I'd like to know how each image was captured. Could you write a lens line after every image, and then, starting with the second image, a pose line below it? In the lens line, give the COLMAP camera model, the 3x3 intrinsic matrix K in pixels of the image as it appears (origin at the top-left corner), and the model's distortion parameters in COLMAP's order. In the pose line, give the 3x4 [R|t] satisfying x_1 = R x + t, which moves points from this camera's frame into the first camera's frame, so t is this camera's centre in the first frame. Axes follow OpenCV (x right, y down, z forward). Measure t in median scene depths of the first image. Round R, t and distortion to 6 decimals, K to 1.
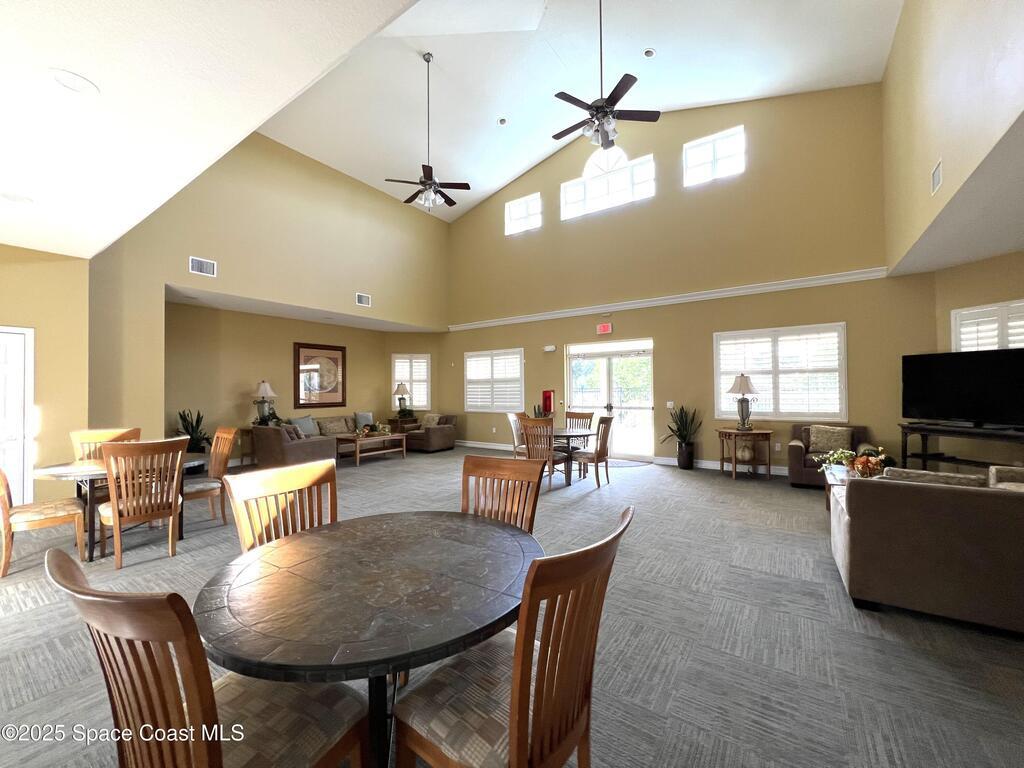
lens RADIAL K [[410.1, 0, 502.1], [0, 410.1, 385.0], [0, 0, 1]] dist [-0.003532, 0.001200]
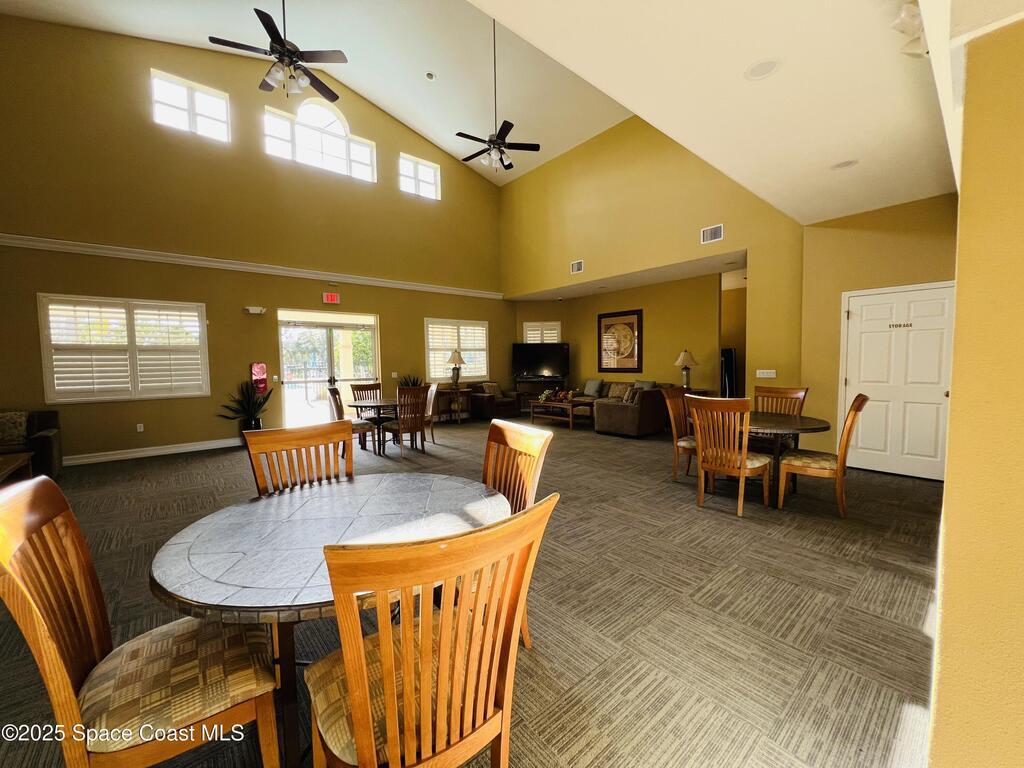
lens RADIAL K [[410.1, 0, 501.2], [0, 410.1, 384.3], [0, 0, 1]] dist [-0.003532, 0.001200]
pose [[0.258661, -0.050733, 0.964635, -0.686942], [-0.001611, 0.998596, 0.052951, 0.013908], [-0.965967, -0.015251, 0.258216, 0.436500]]
